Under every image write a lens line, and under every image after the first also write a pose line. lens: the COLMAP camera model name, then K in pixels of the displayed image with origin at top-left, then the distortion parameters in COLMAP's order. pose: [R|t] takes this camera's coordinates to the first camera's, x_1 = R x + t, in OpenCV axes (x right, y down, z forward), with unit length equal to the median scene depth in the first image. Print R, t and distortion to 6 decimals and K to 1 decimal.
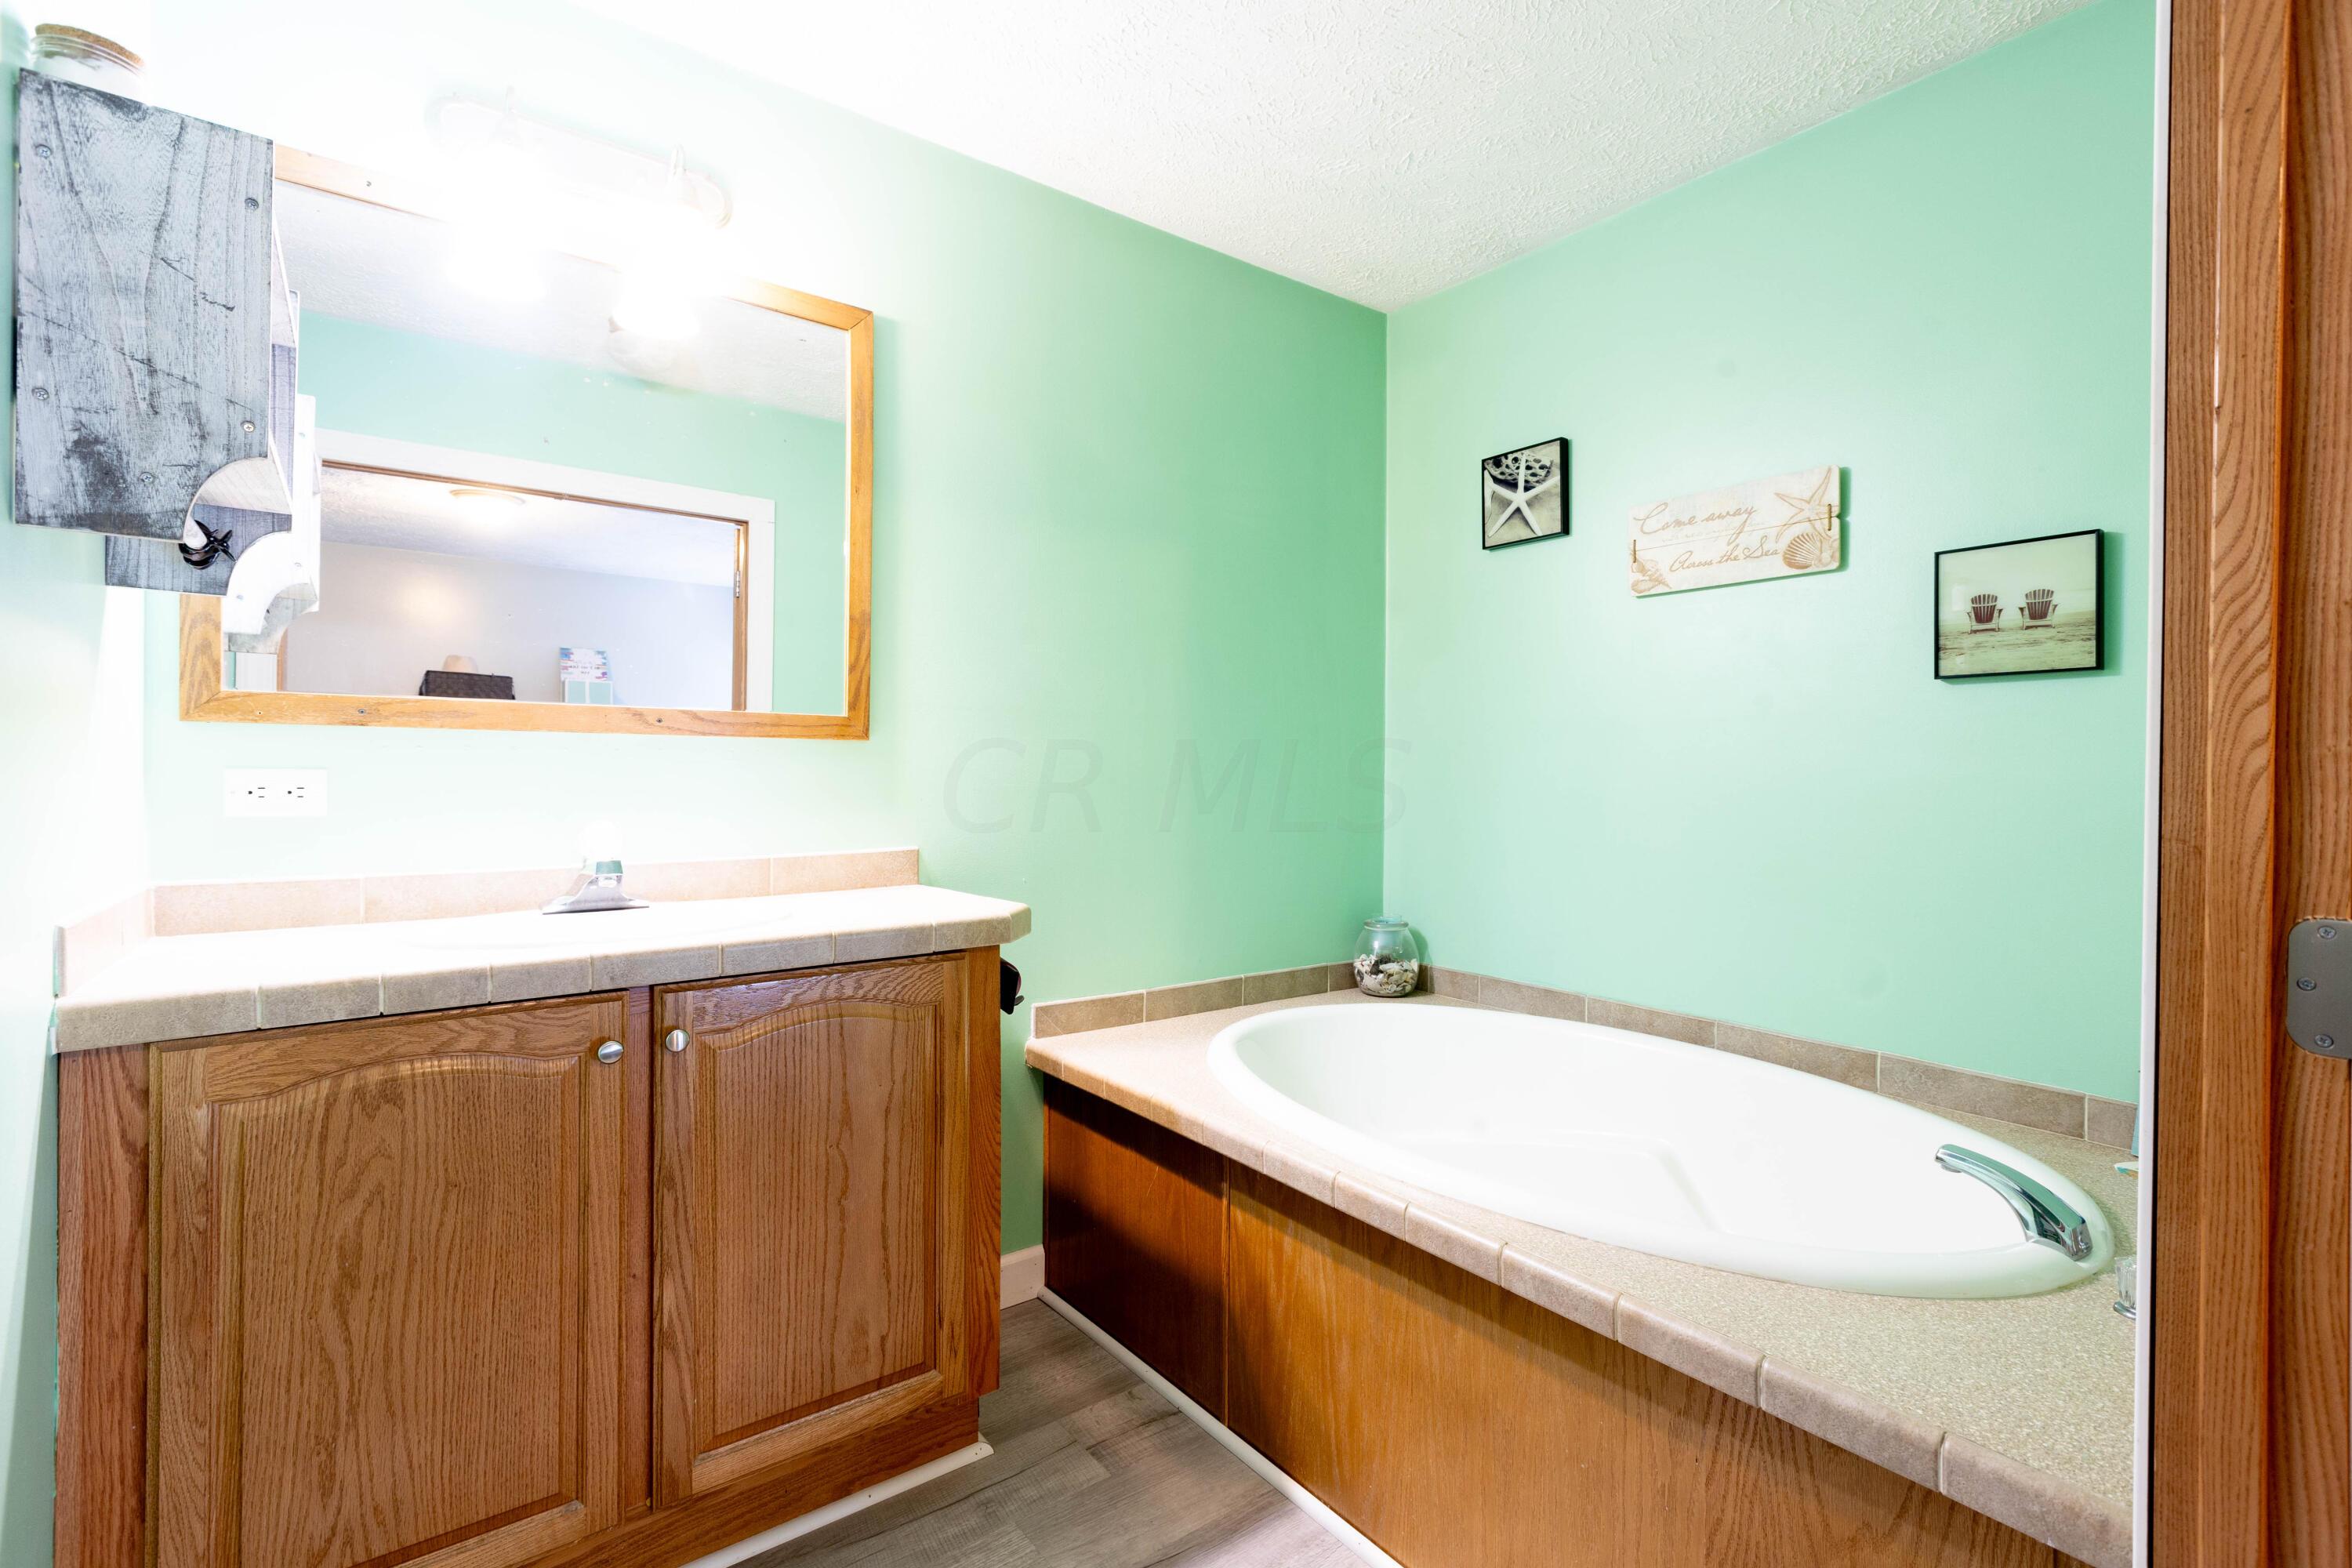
lens RADIAL K [[1069.4, 0, 1162.7], [0, 1069.4, 777.9], [0, 0, 1]] dist [0.001149, -0.000302]
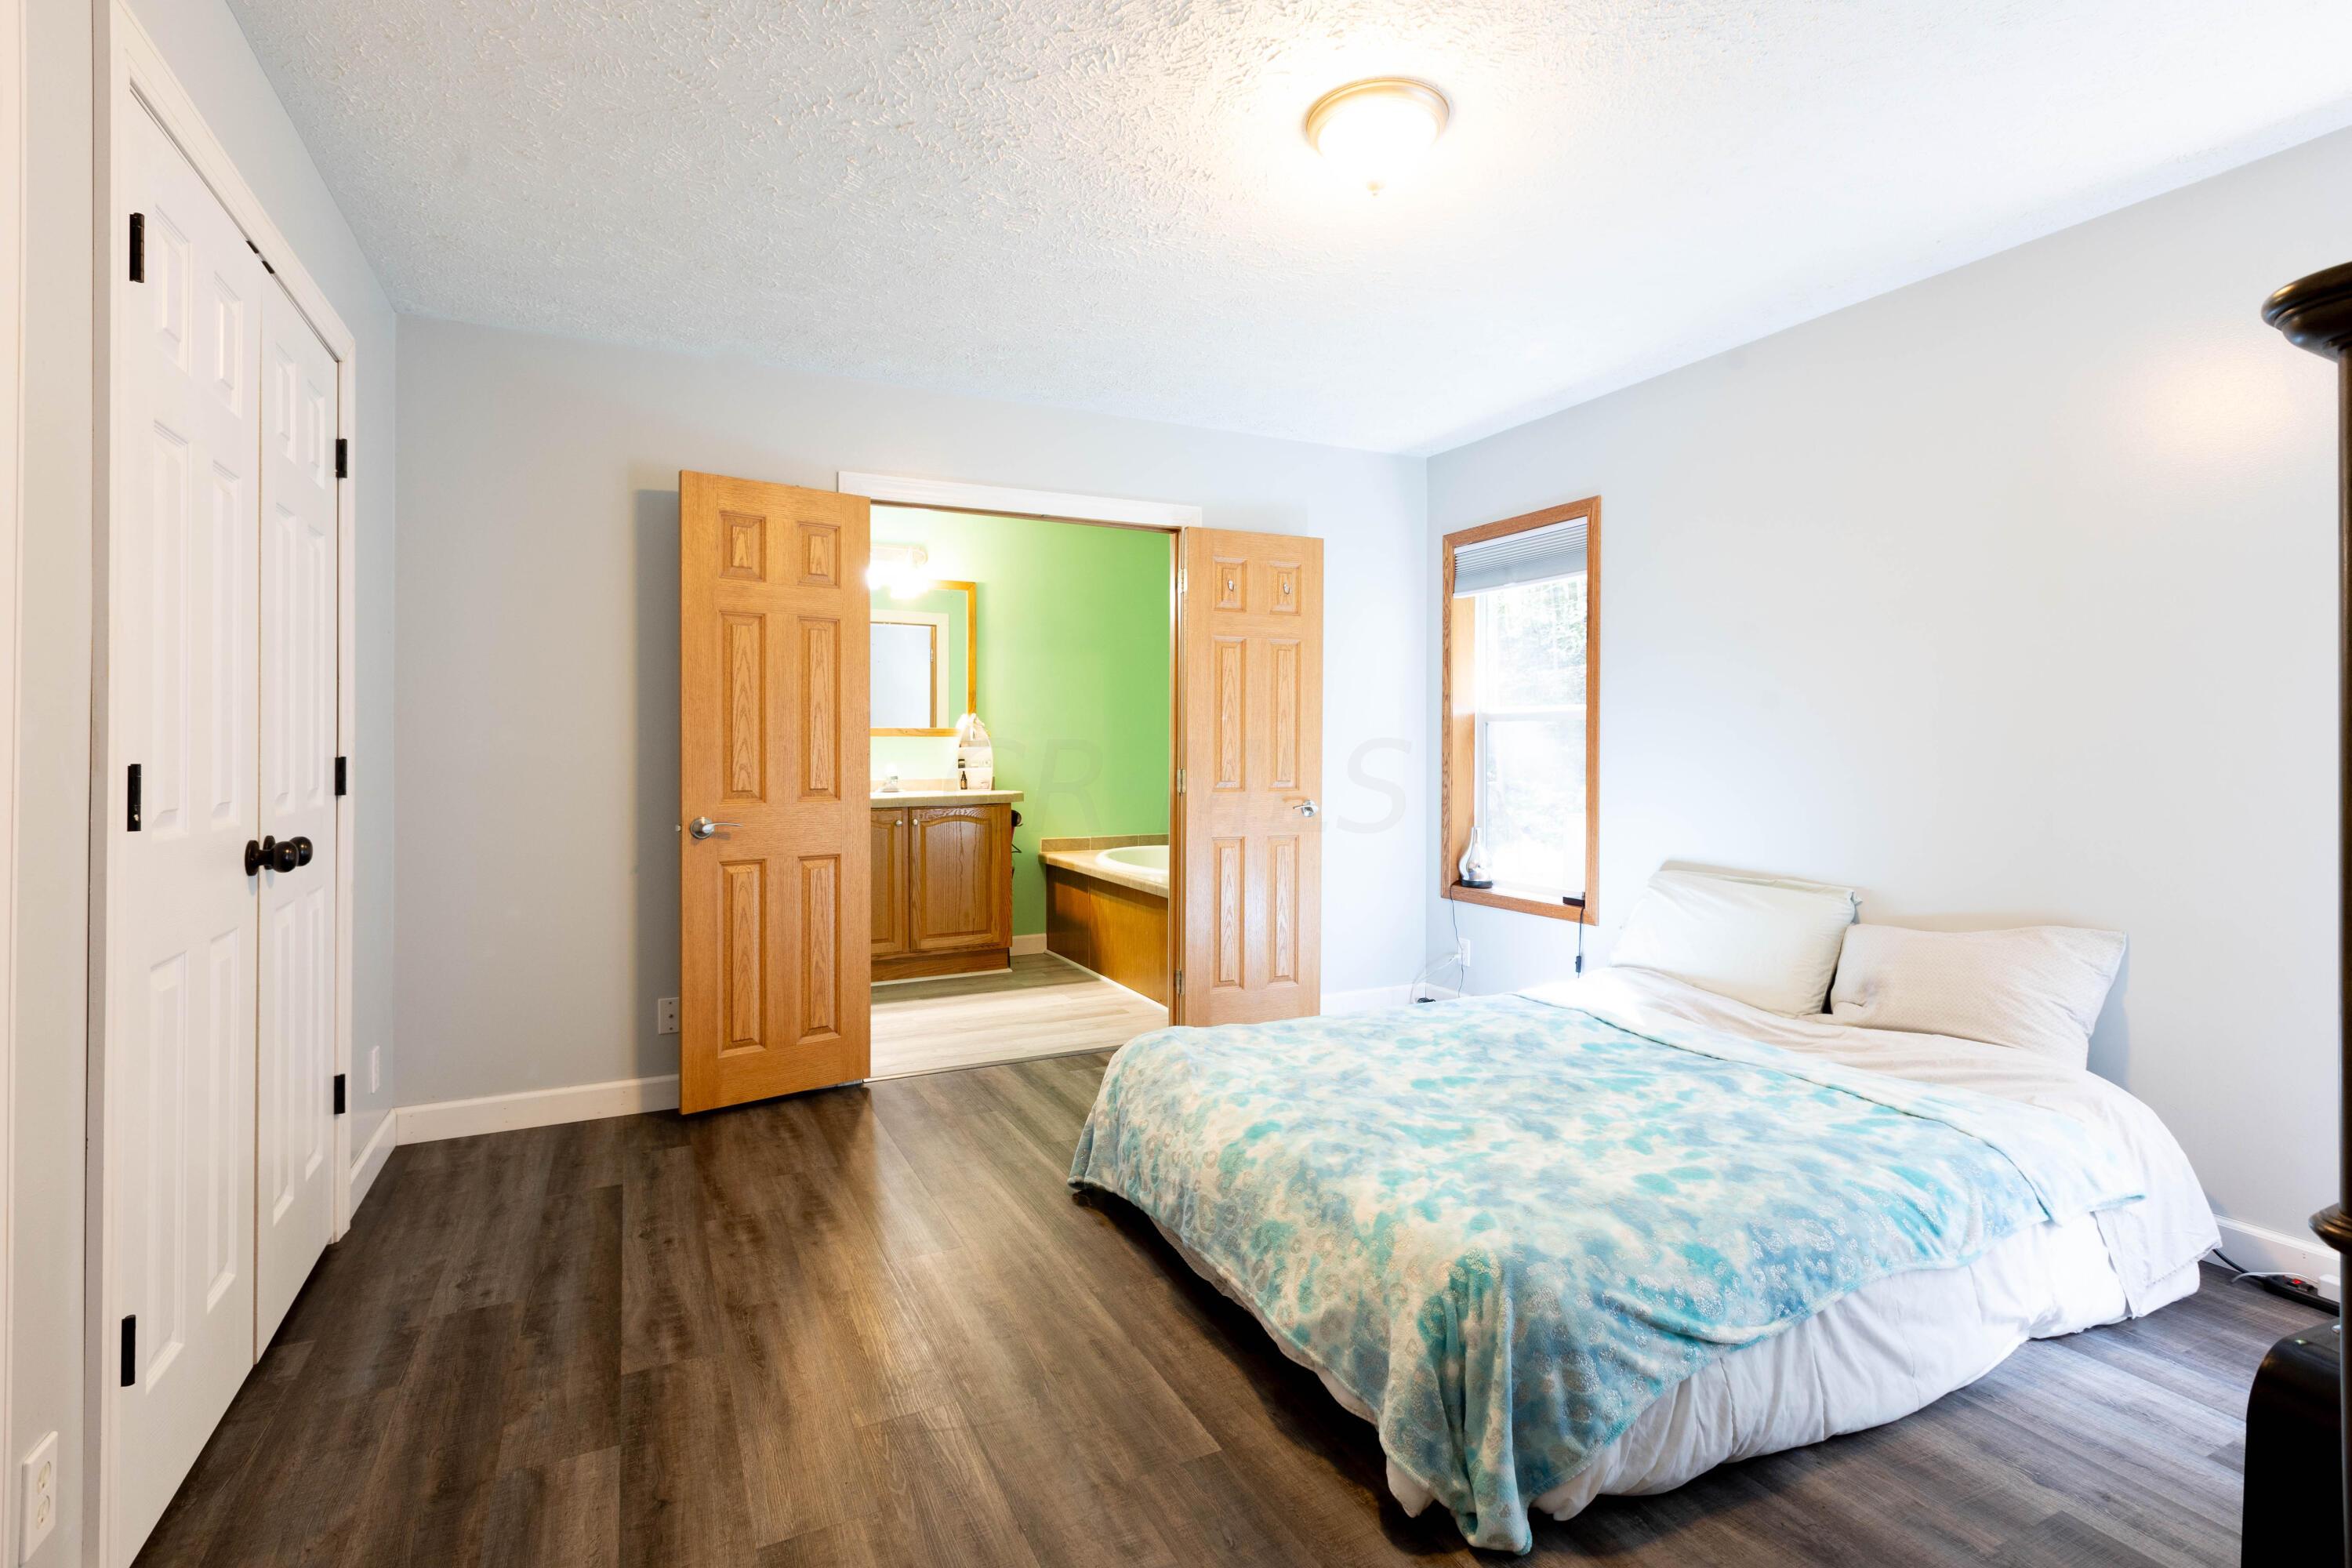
lens RADIAL K [[1069.4, 0, 1162.7], [0, 1069.4, 777.9], [0, 0, 1]] dist [0.001149, -0.000302]
pose [[0.985283, 0.000535, -0.170928, 1.045635], [0.003923, 0.999661, 0.025743, 0.005006], [0.170884, -0.026035, 0.984947, -2.555353]]
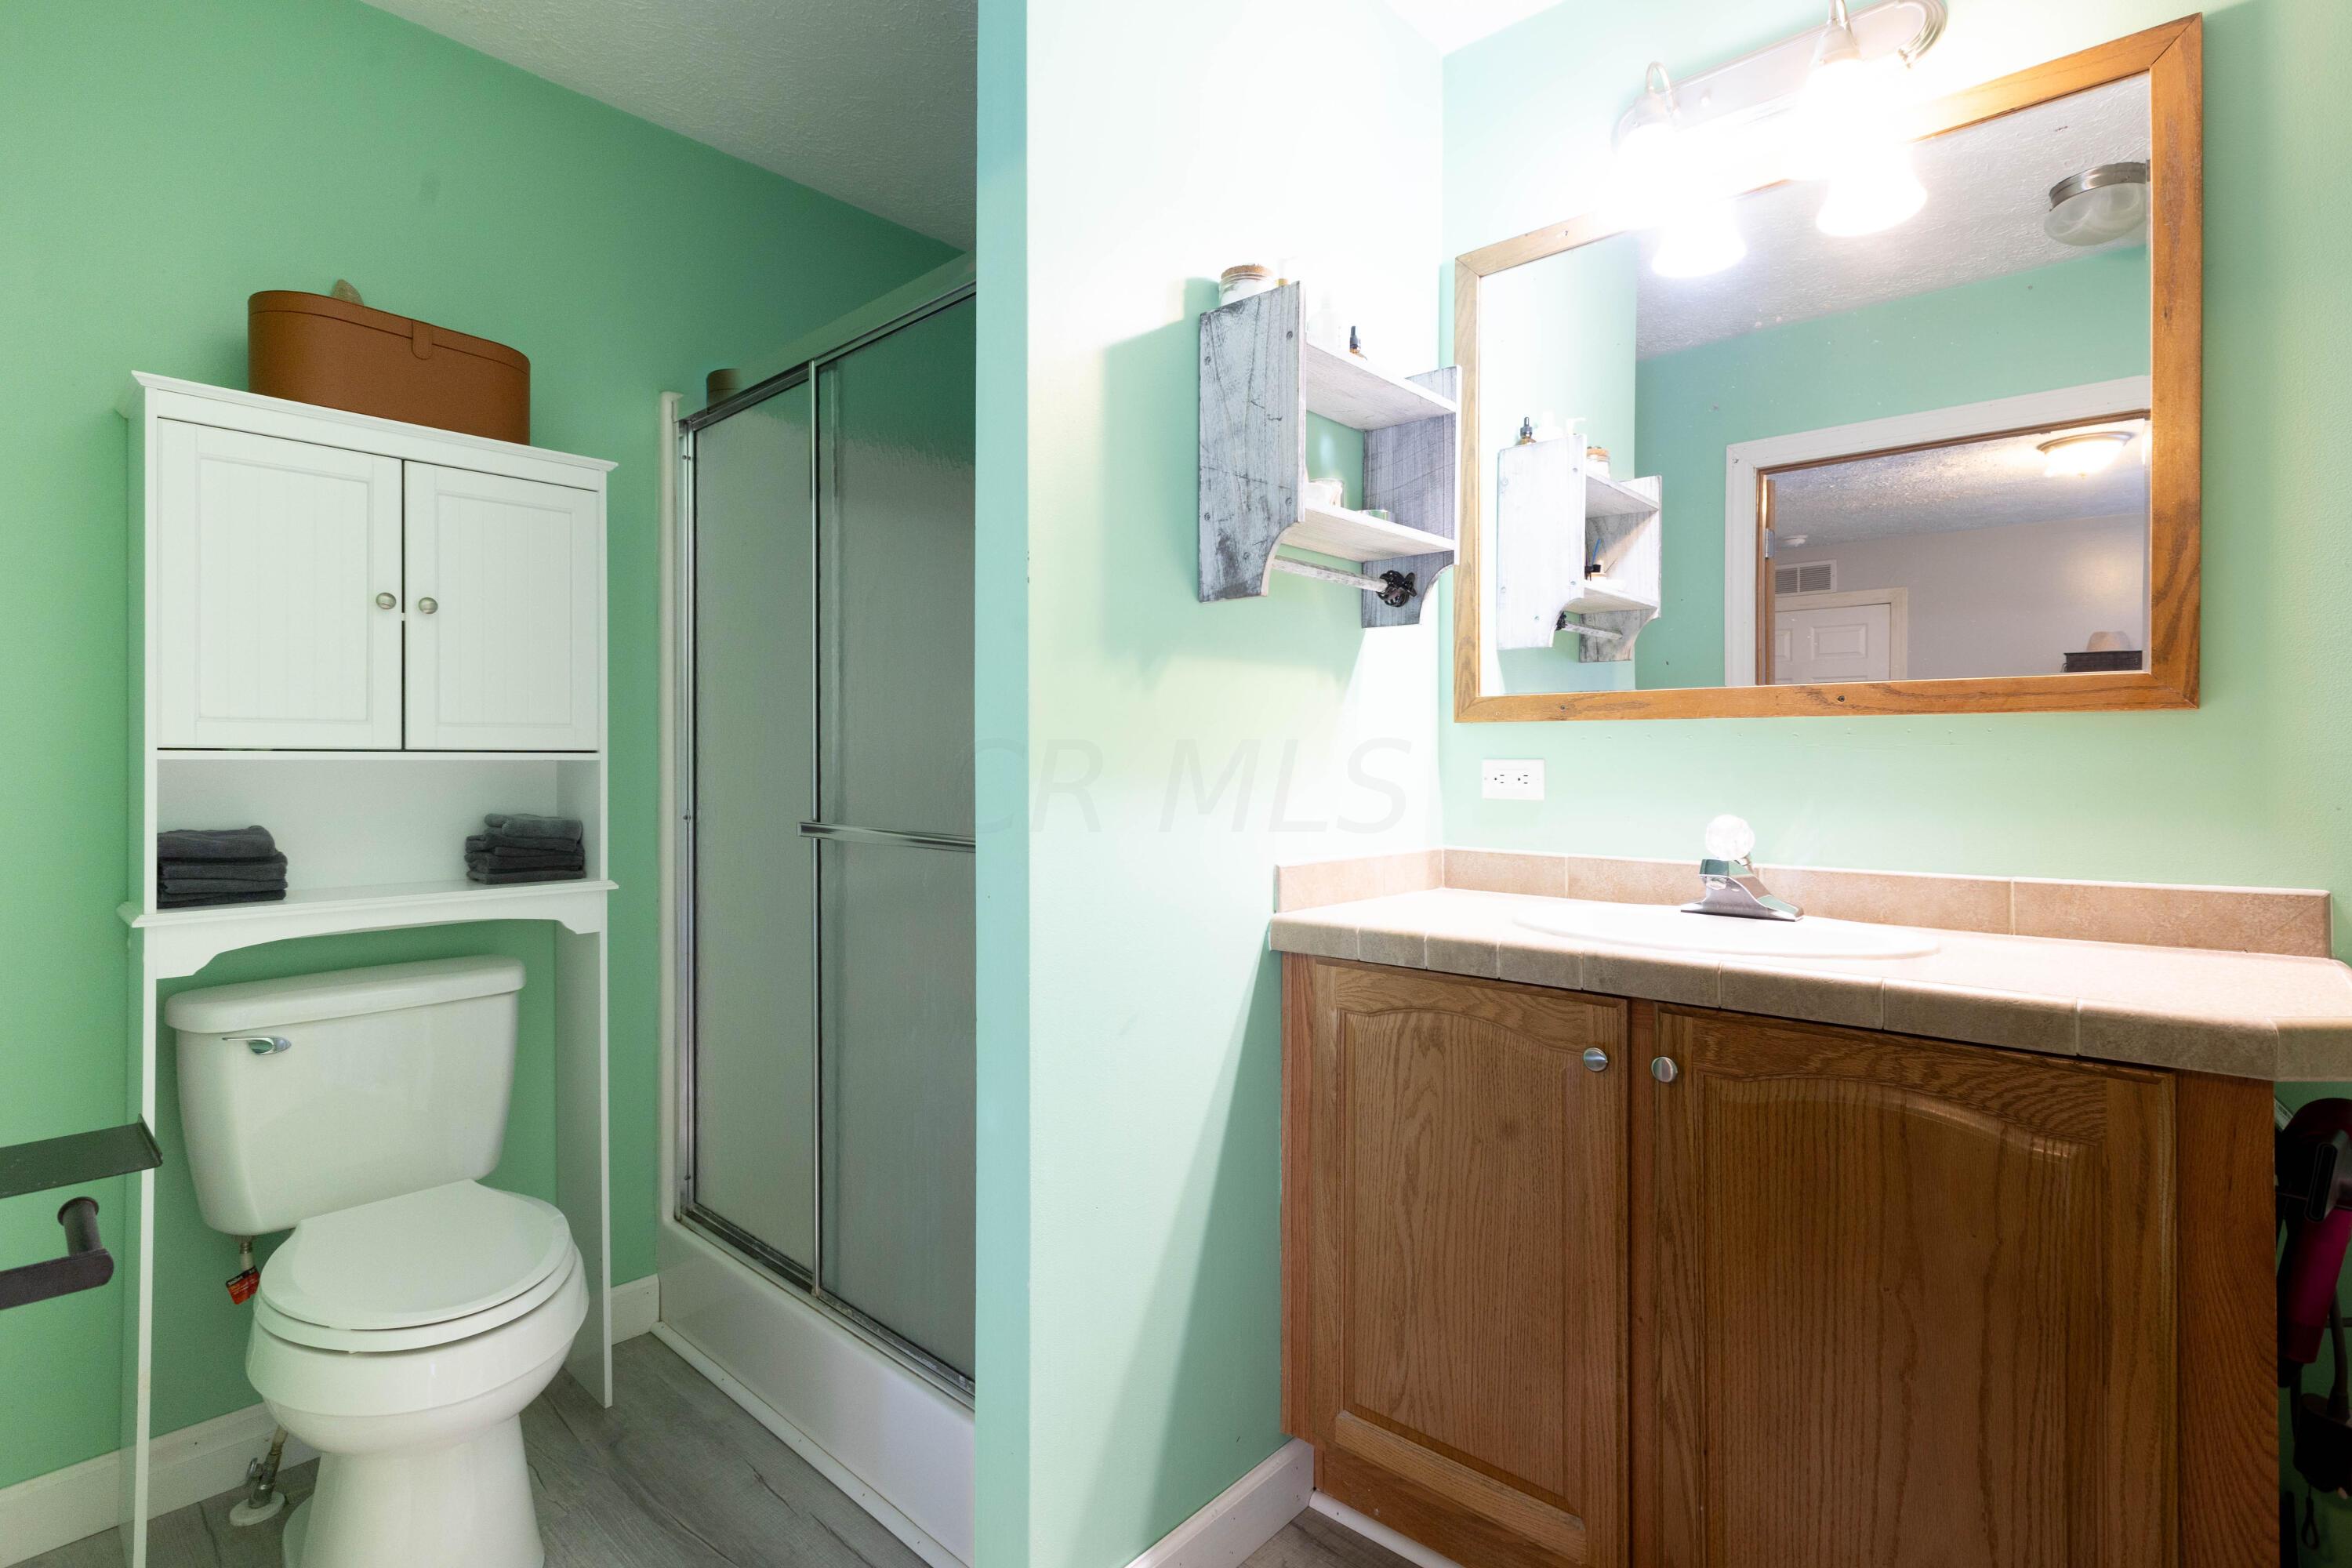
lens RADIAL K [[1103.0, 0, 1167.8], [0, 1103.0, 763.0], [0, 0, 1]] dist [0.002279, 0.000328]
pose [[0.191997, -0.003012, -0.981391, 0.372442], [-0.006240, 0.999971, -0.004290, 0.004186], [0.981376, 0.006947, 0.191972, 0.464674]]
